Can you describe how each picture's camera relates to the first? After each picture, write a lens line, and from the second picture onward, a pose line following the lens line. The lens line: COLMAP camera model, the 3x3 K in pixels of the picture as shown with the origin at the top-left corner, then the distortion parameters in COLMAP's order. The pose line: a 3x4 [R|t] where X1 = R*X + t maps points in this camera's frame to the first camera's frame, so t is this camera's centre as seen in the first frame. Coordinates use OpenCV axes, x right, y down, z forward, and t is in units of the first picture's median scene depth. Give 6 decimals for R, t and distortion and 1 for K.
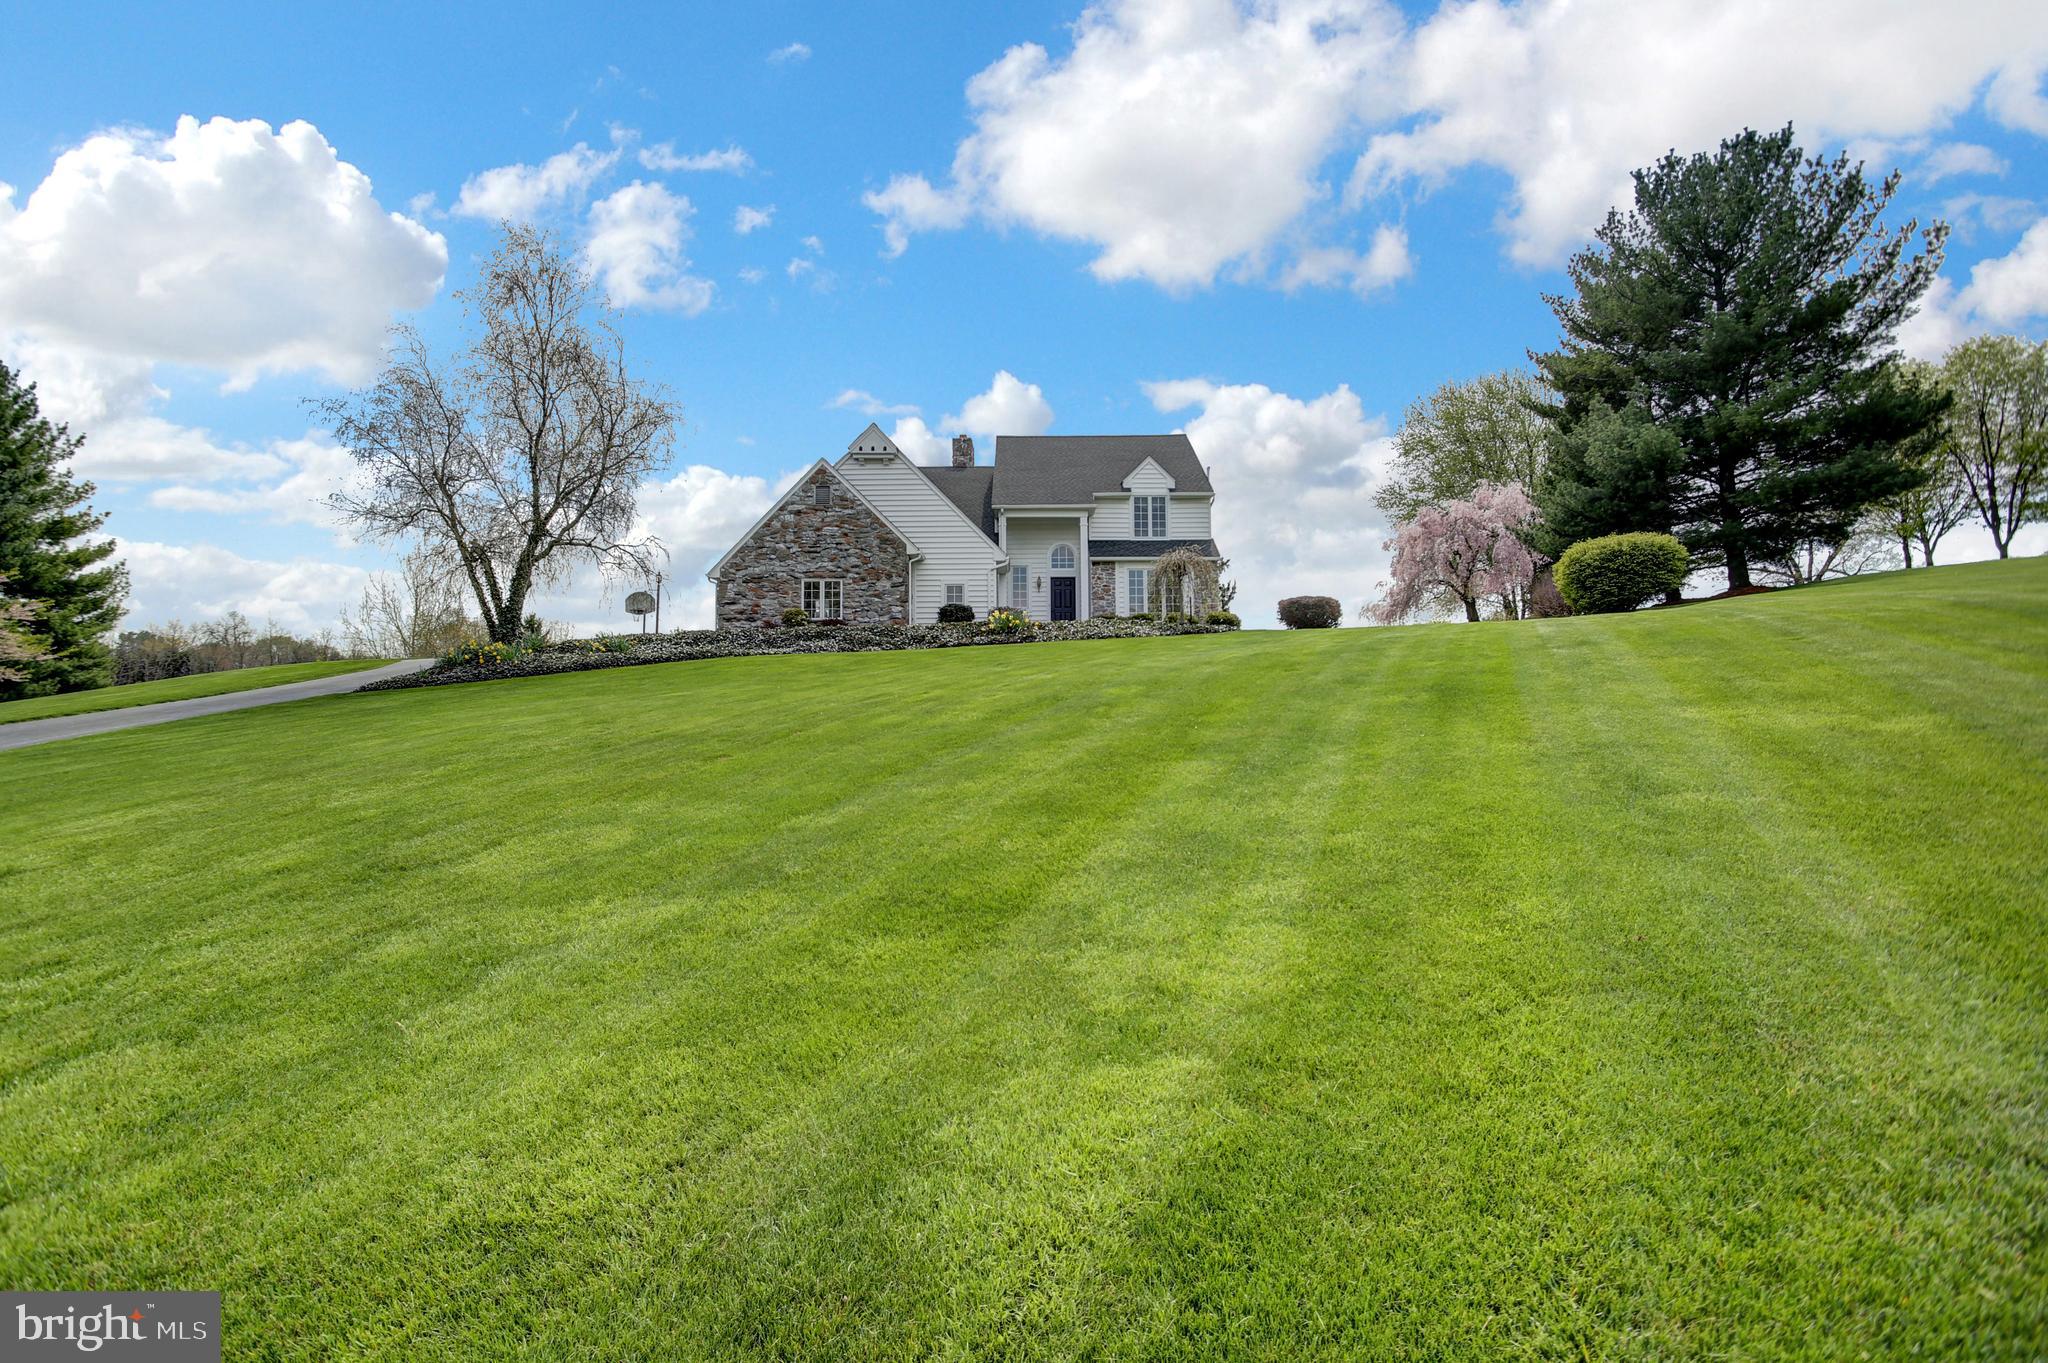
lens RADIAL K [[1011.3, 0, 1032.8], [0, 1011.3, 697.0], [0, 0, 1]] dist [-0.079493, 0.041237]
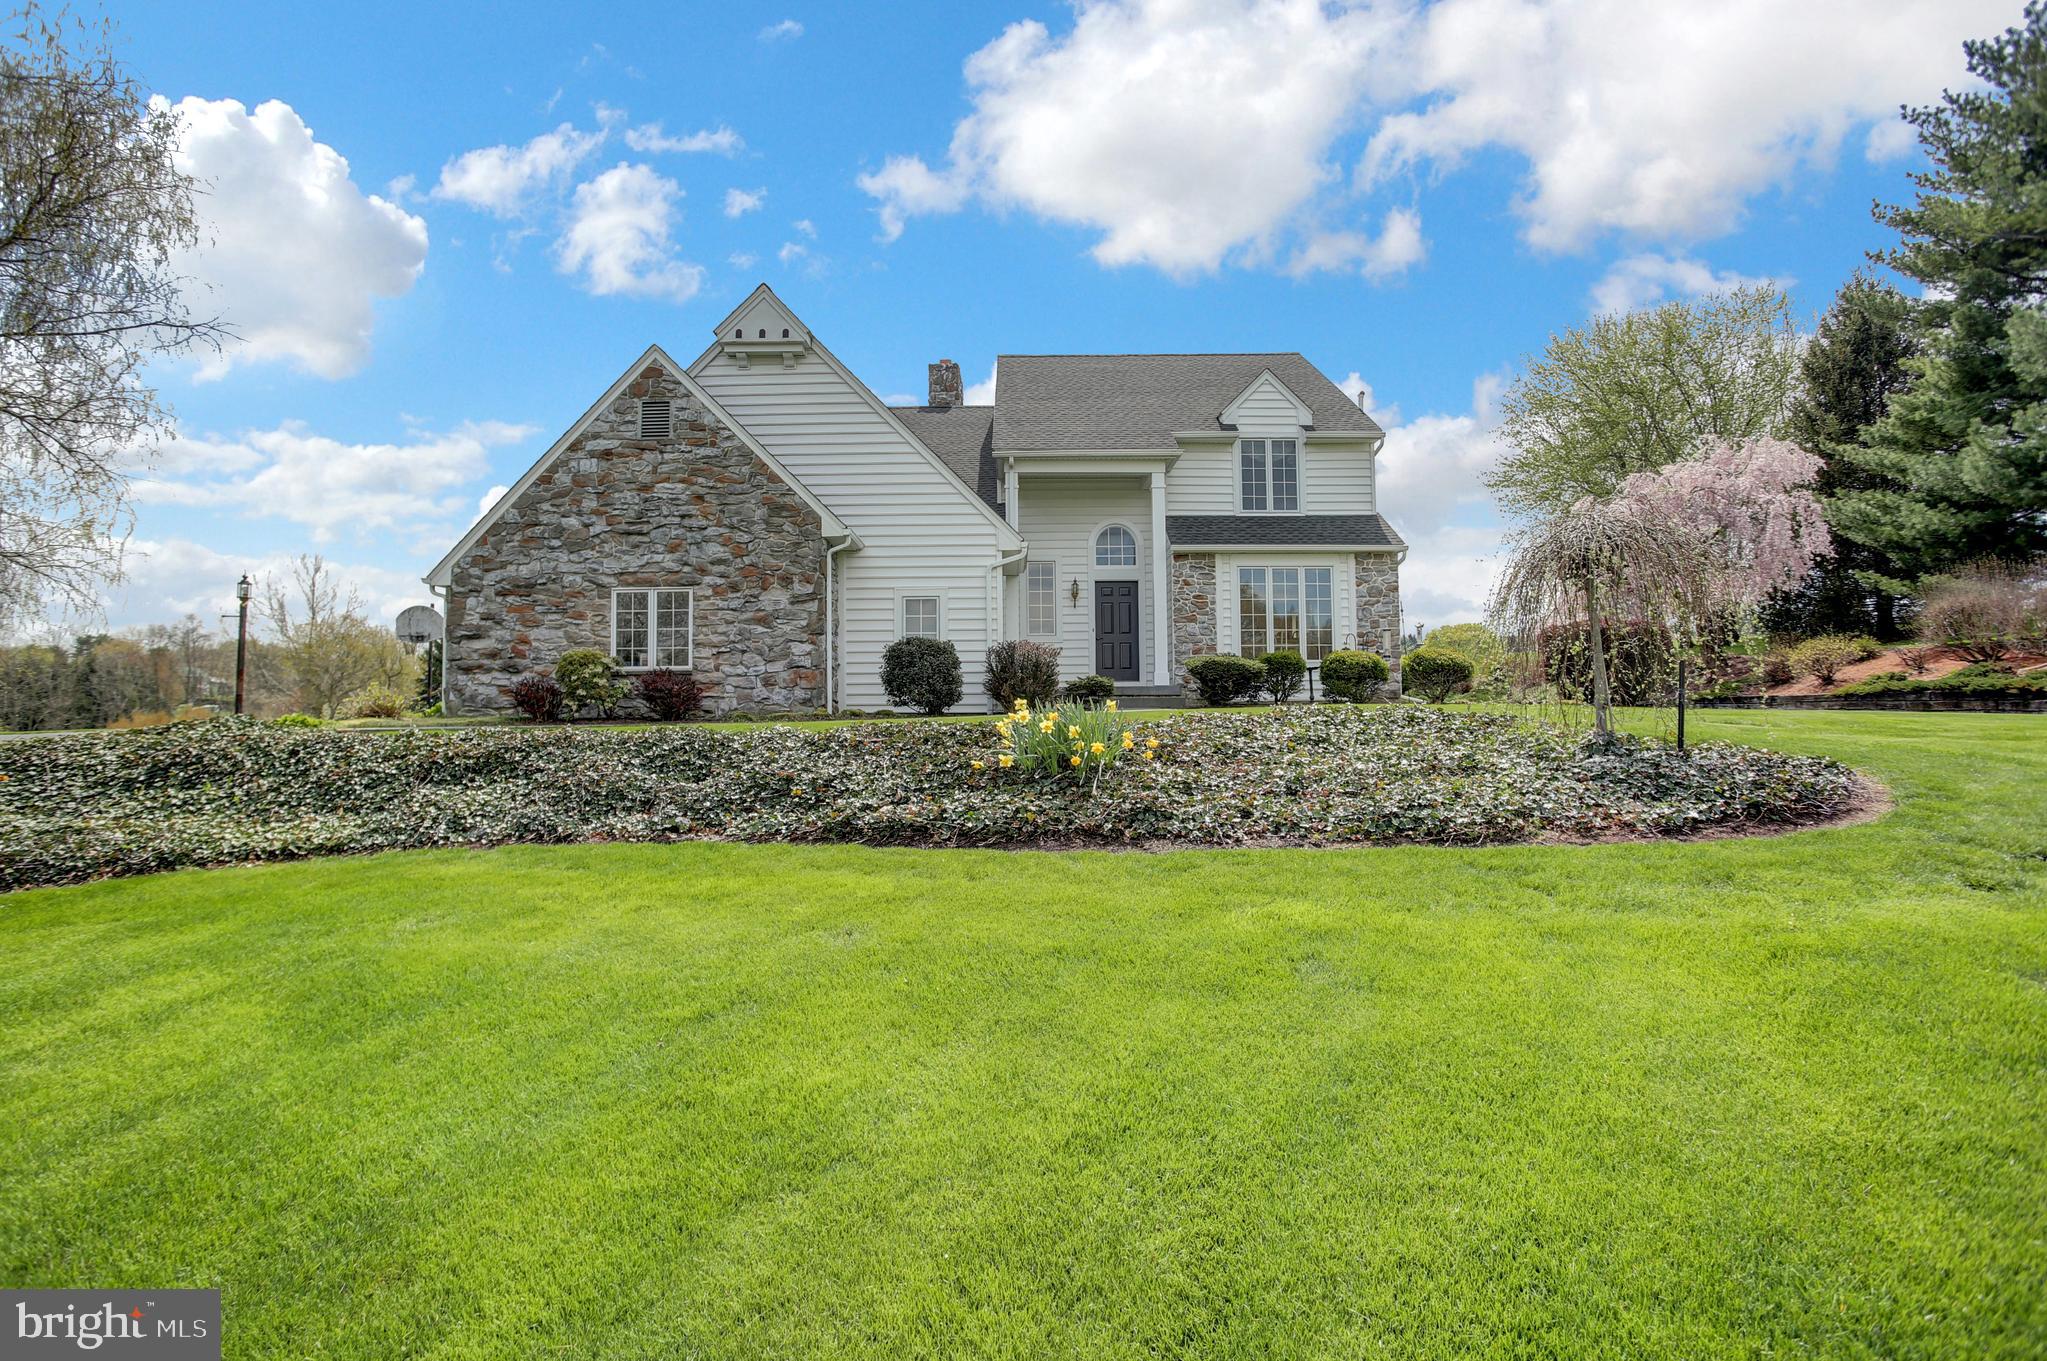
lens RADIAL K [[1010.8, 0, 1032.3], [0, 1010.8, 696.0], [0, 0, 1]] dist [-0.079493, 0.041237]
pose [[0.999996, -0.002088, 0.001786, -0.021952], [0.002087, 0.999998, 0.000353, -0.060814], [-0.001787, -0.000350, 0.999998, 0.486002]]
